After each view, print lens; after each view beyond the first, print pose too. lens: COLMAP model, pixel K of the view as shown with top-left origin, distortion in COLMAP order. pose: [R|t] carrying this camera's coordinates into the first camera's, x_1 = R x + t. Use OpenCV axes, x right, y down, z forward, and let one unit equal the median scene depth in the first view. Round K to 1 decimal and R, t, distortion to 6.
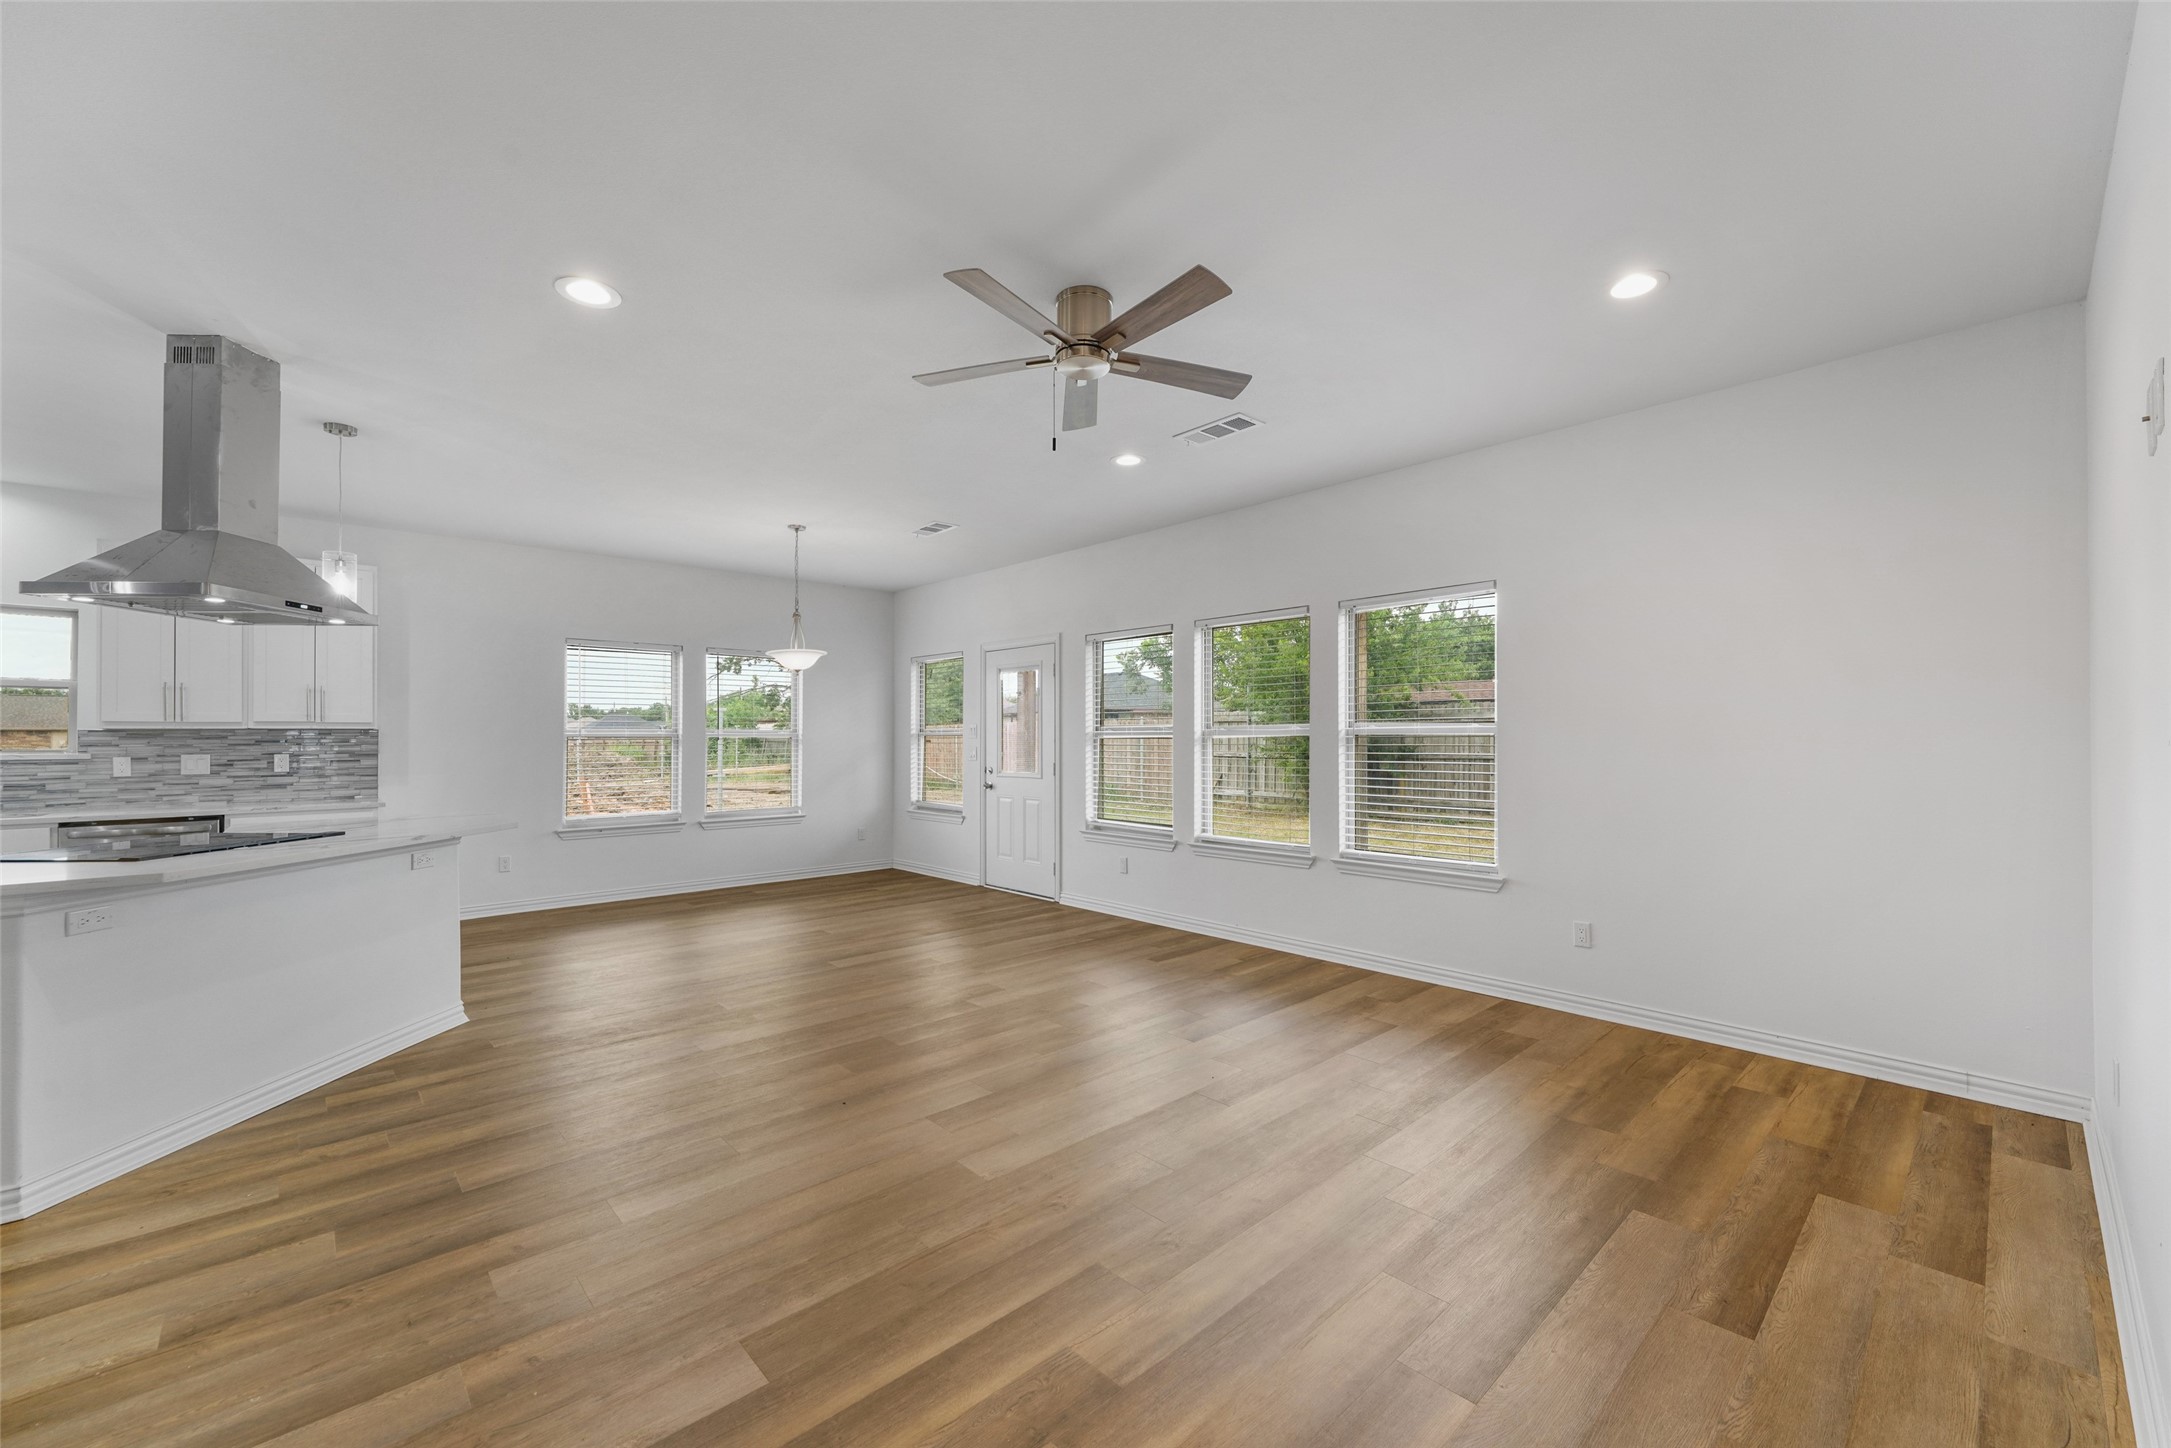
lens RADIAL K [[859.2, 0, 1087.4], [0, 859.2, 726.4], [0, 0, 1]] dist [-0.001040, -0.000135]
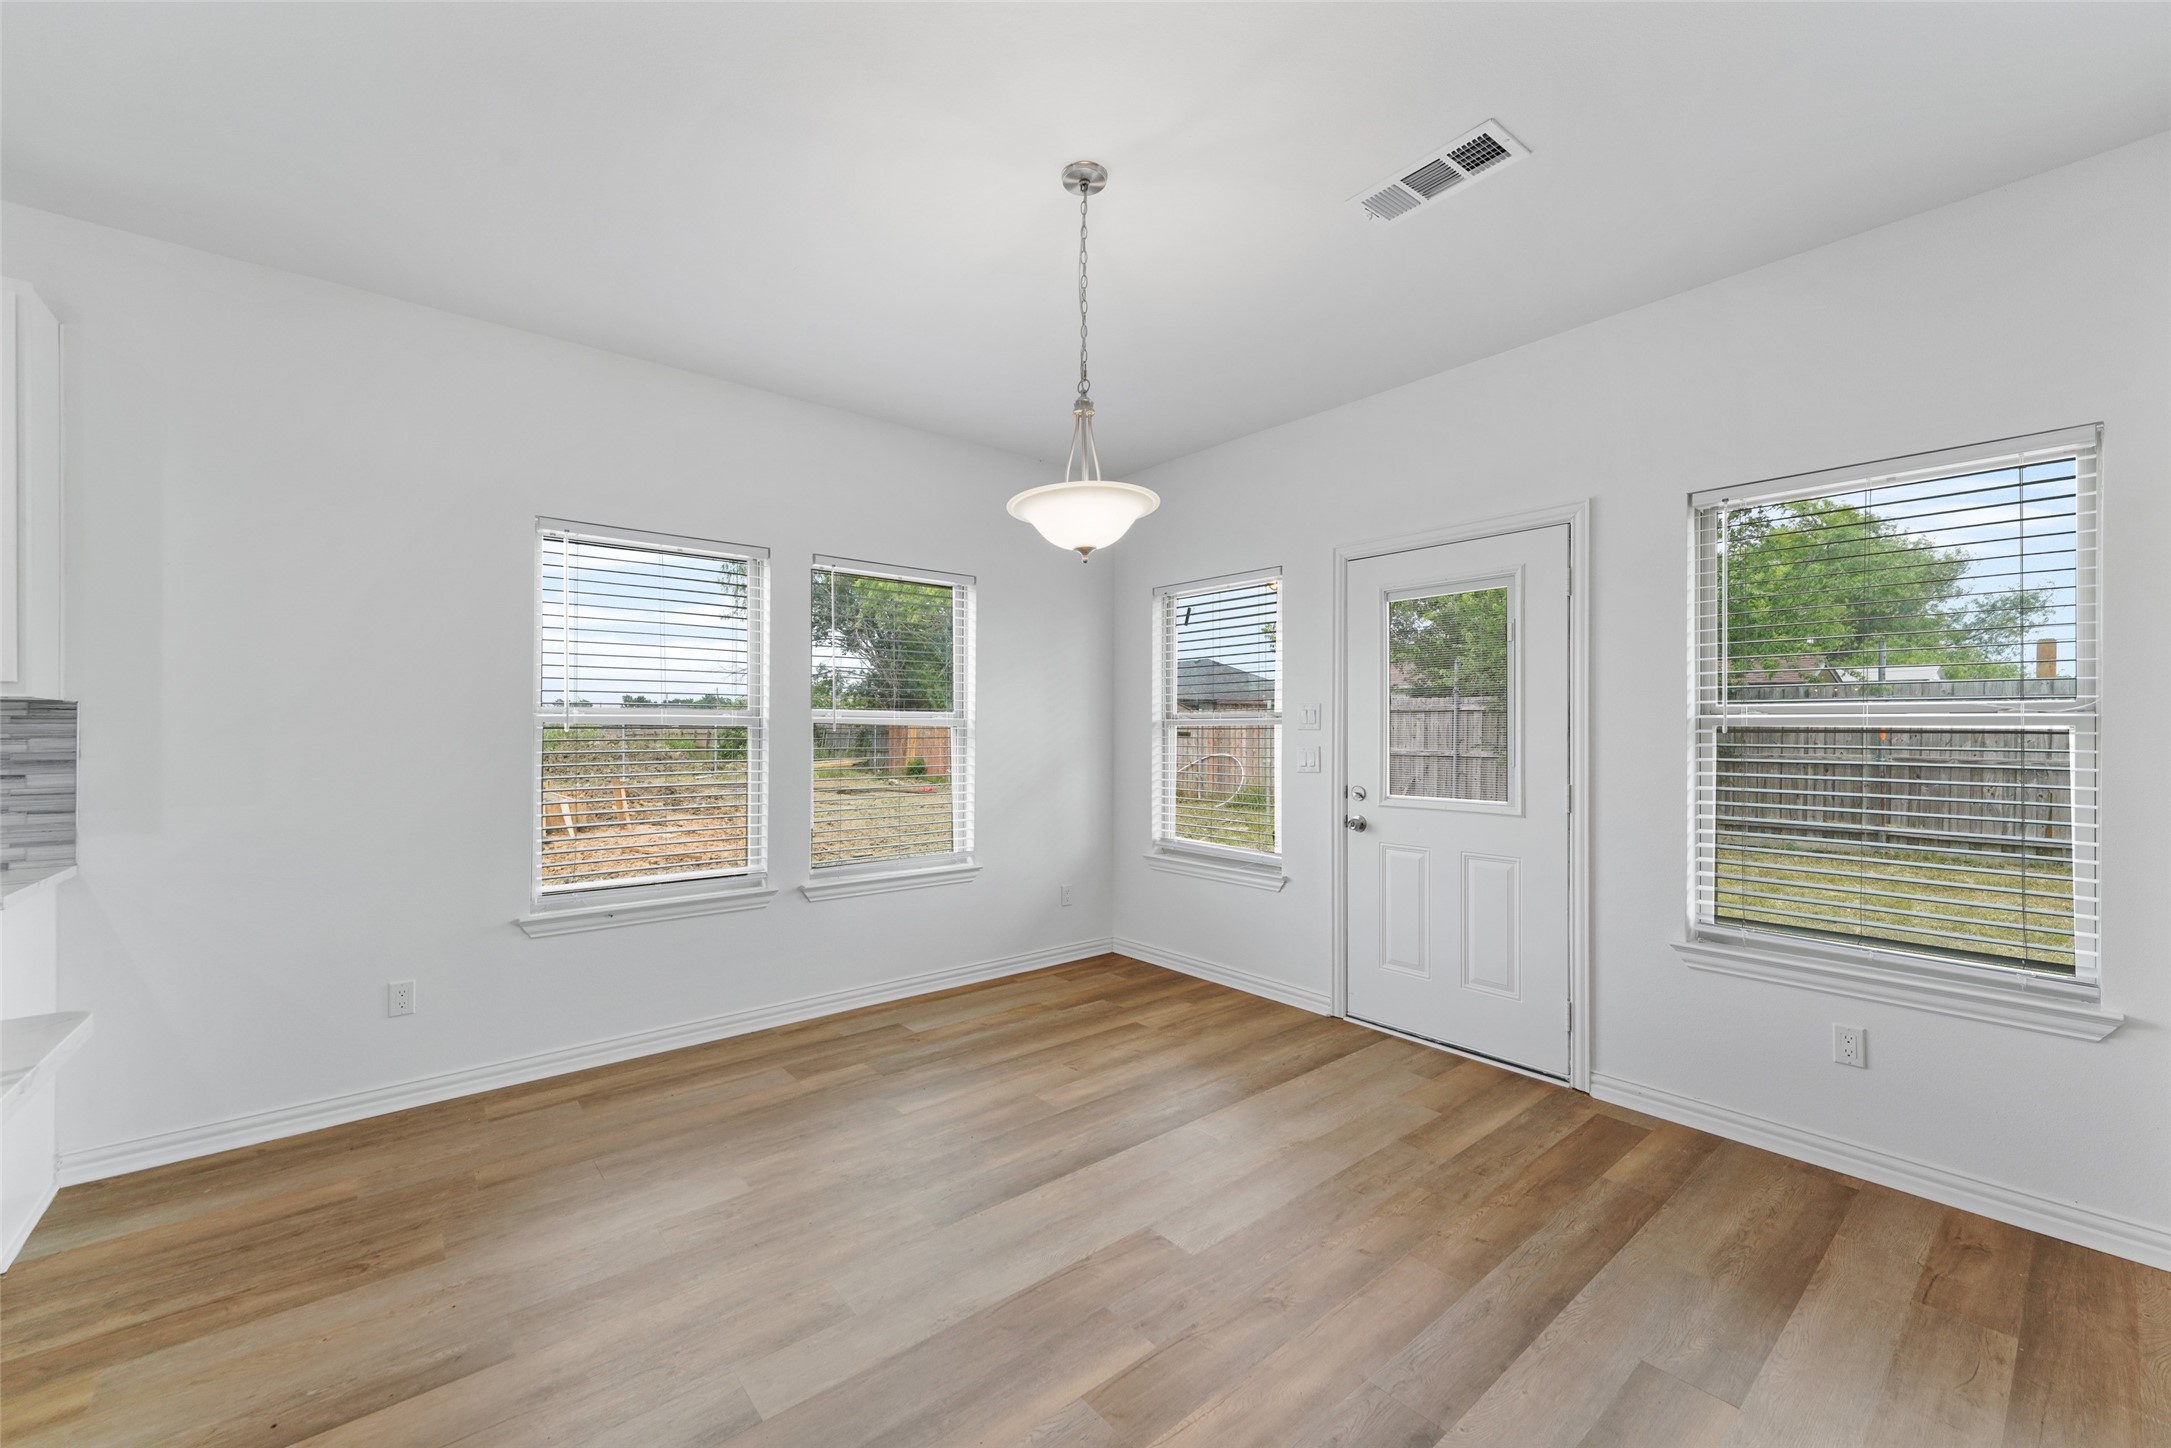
lens RADIAL K [[859.2, 0, 1083.8], [0, 859.2, 727.6], [0, 0, 1]] dist [-0.001040, -0.000135]
pose [[0.998601, 0.004814, -0.052654, -0.275163], [-0.004273, 0.999937, 0.010374, 0.008625], [0.052700, -0.010135, 0.998559, 0.532917]]
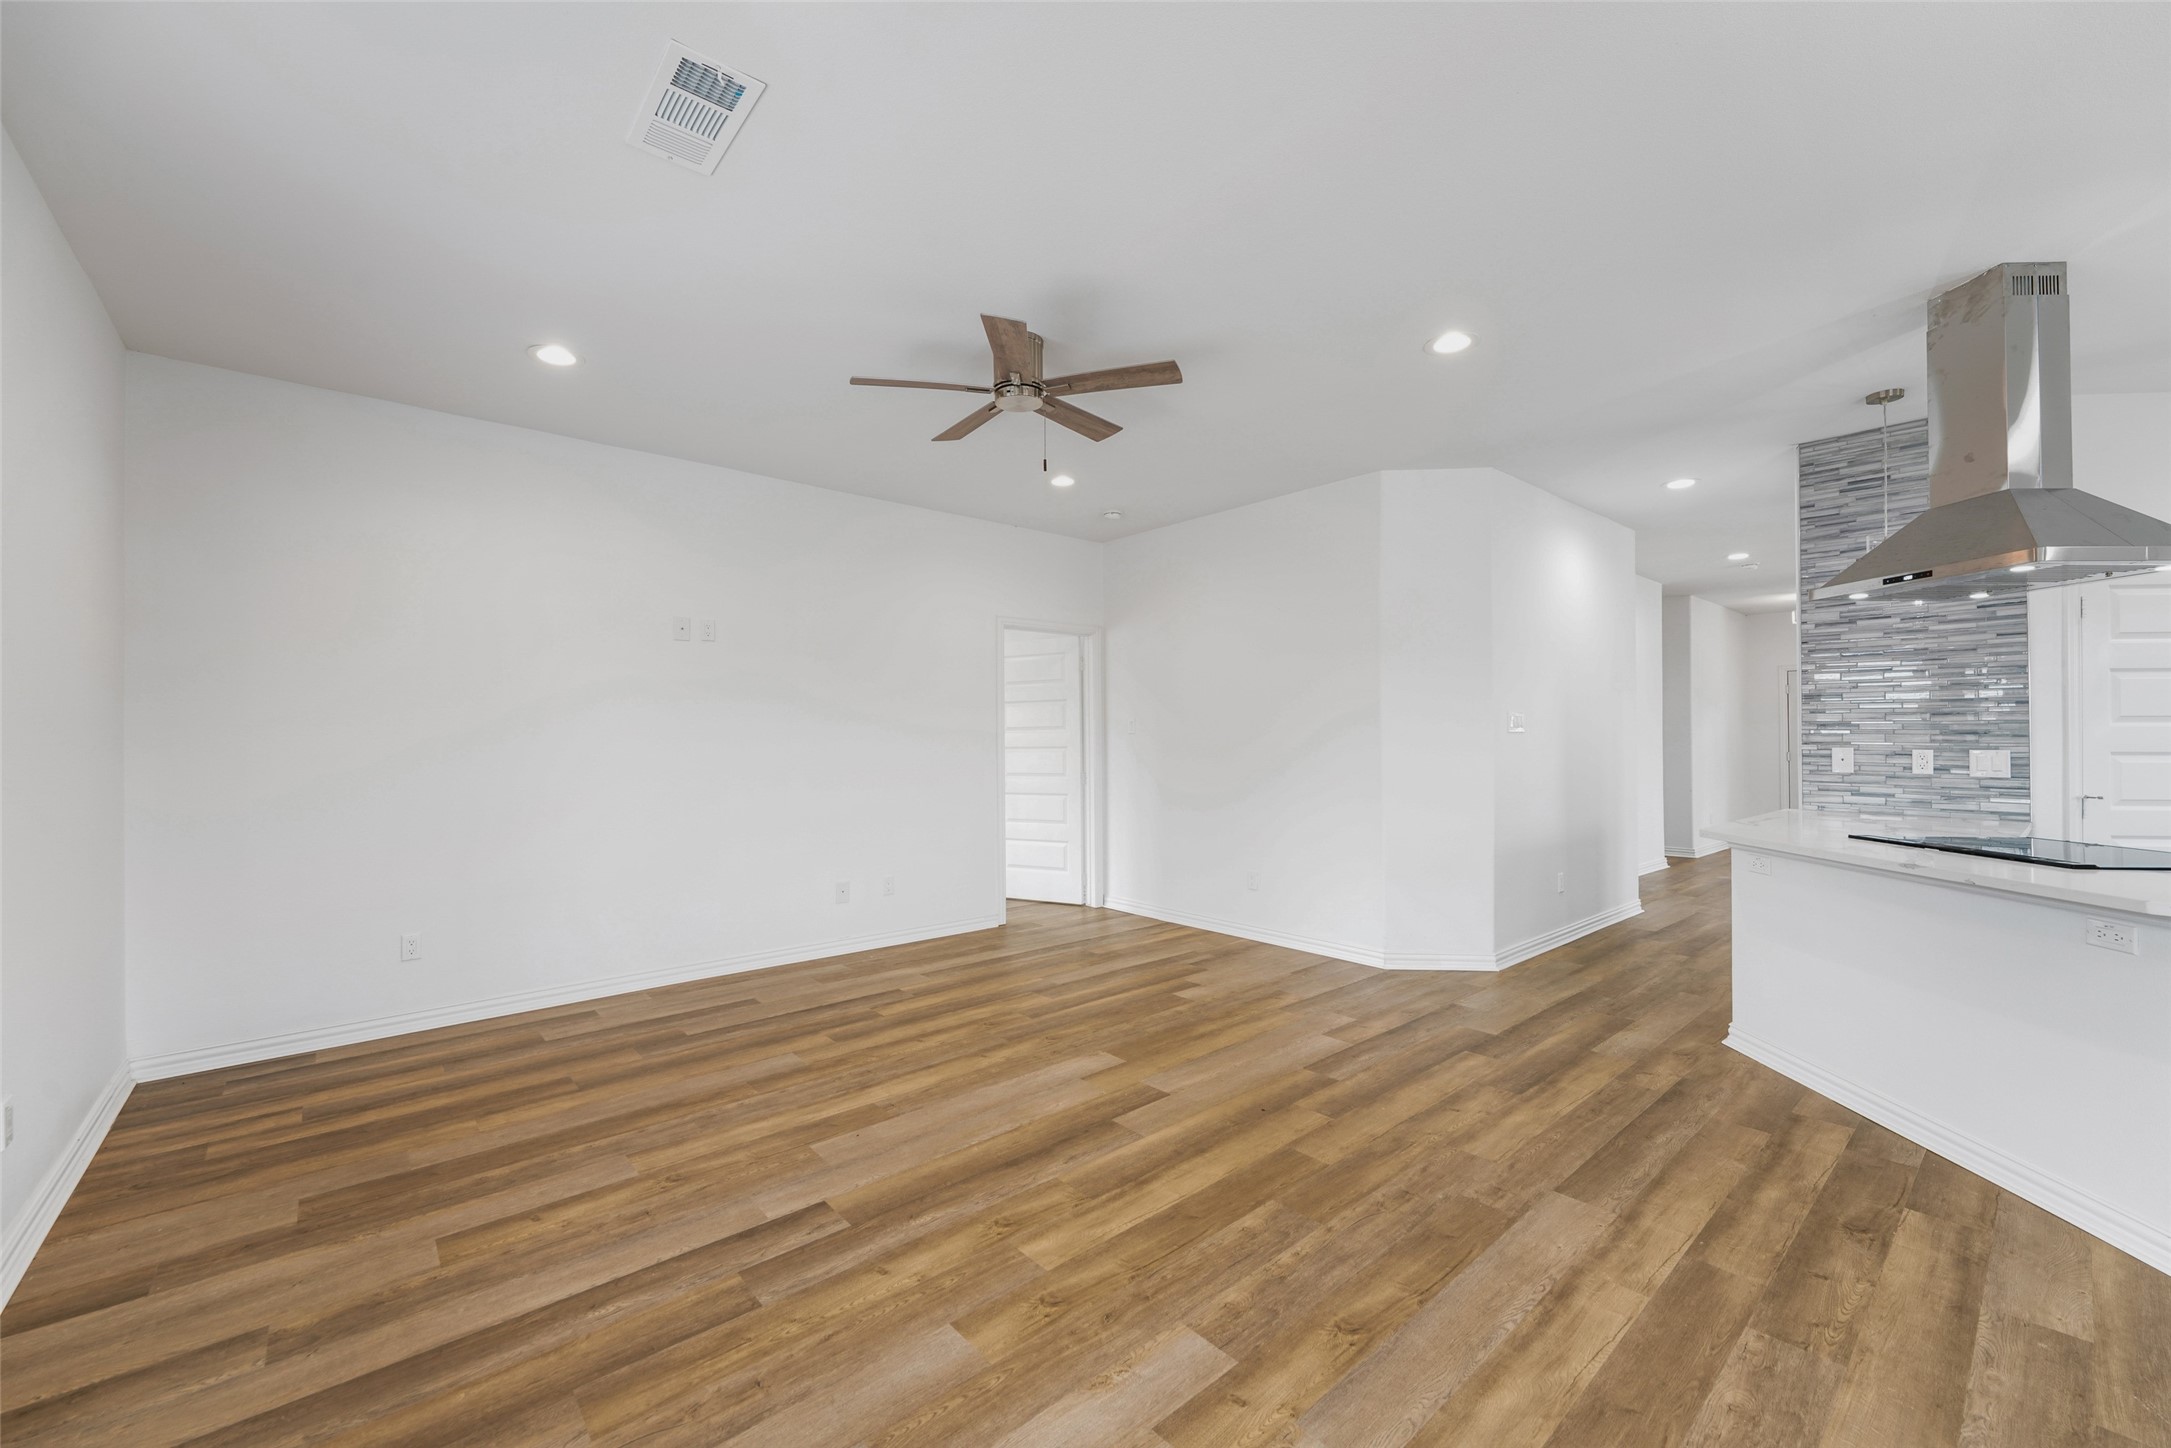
lens RADIAL K [[859.2, 0, 1085.0], [0, 859.2, 731.7], [0, 0, 1]] dist [-0.001040, -0.000135]
pose [[-0.999487, 0.006459, 0.031357, -0.092829], [0.005862, 0.999800, -0.019115, 0.023087], [-0.031474, -0.018922, -0.999325, 1.591400]]
